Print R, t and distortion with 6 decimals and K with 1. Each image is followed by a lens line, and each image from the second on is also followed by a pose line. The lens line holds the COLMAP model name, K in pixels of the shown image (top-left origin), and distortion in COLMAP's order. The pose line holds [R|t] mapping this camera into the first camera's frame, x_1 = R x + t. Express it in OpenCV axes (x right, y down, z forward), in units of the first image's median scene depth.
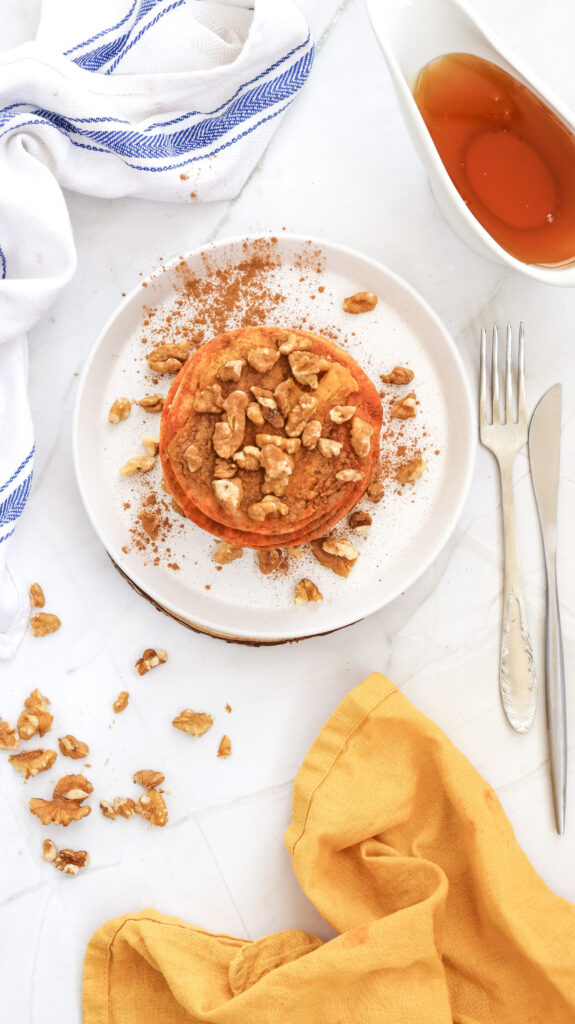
lens RADIAL K [[2392.0, 0, 287.6], [0, 2392.0, 512.0], [0, 0, 1]] dist [-0.011463, 0.000000]
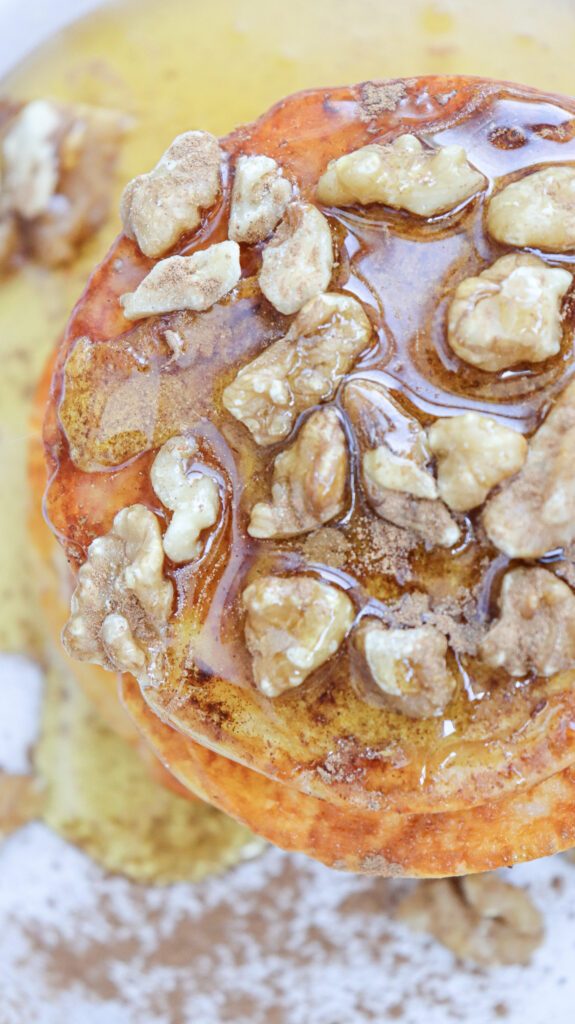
lens RADIAL K [[2385.2, 0, 287.4], [0, 2385.2, 511.8], [0, 0, 1]] dist [0.120522, 0.000000]
pose [[-0.768409, -0.638821, 0.038152, -0.009117], [0.639959, -0.767078, 0.045204, -0.053538], [0.000388, 0.059151, 0.998249, 0.682857]]
